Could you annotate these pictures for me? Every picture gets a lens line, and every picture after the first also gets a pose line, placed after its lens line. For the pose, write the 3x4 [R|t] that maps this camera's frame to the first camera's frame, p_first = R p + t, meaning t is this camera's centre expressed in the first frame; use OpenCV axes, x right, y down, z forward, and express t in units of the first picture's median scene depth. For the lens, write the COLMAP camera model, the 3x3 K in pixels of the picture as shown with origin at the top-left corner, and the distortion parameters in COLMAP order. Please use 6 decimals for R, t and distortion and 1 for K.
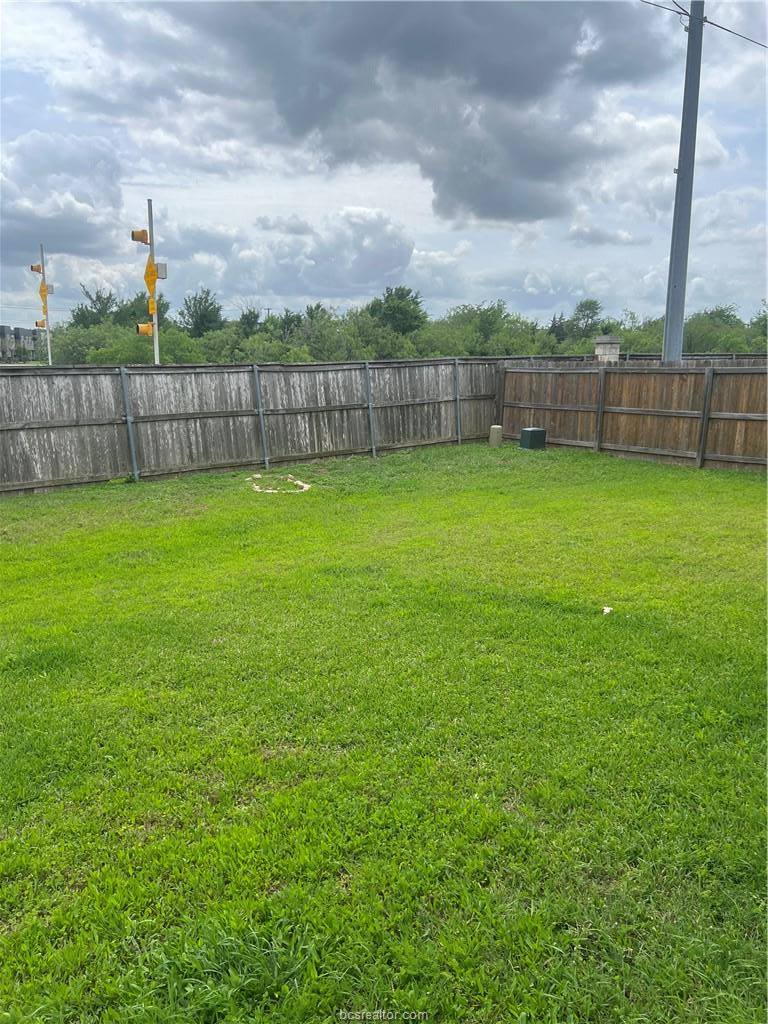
lens RADIAL K [[754.7, 0, 384.0], [0, 754.7, 512.0], [0, 0, 1]] dist [0.002150, -0.006084]
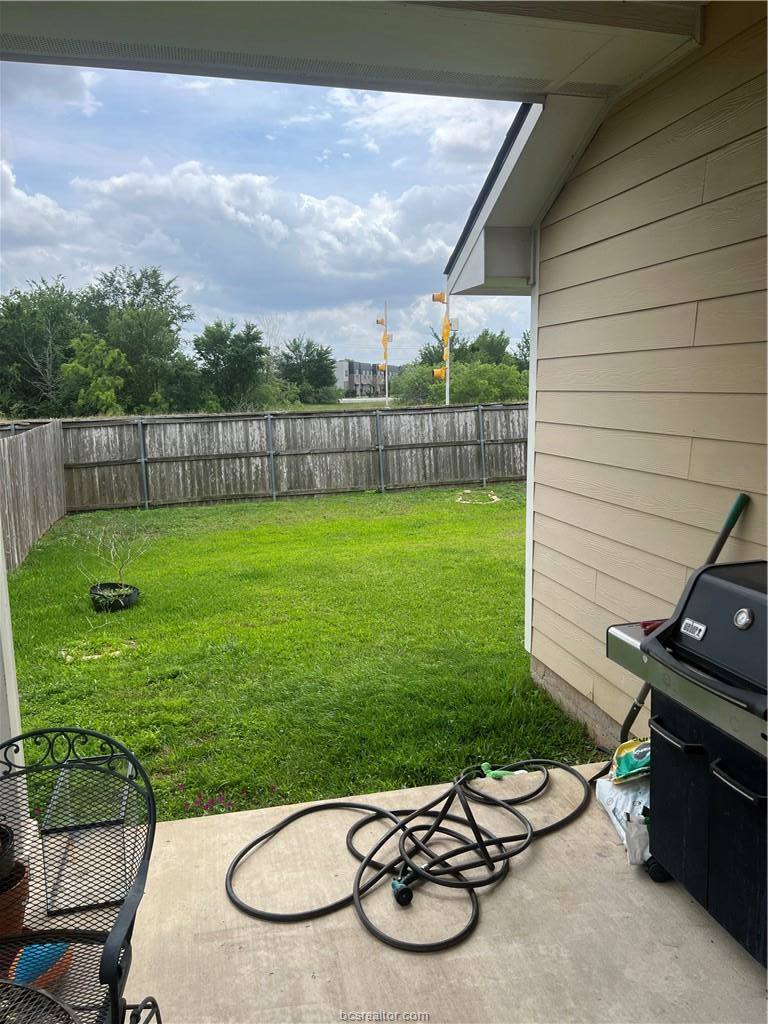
lens RADIAL K [[754.7, 0, 384.0], [0, 754.7, 512.0], [0, 0, 1]] dist [0.002150, -0.006084]
pose [[0.898259, 0.042004, -0.437454, 0.266084], [-0.056965, 0.998153, -0.021128, 0.022996], [0.435758, 0.043898, 0.898993, -0.225918]]
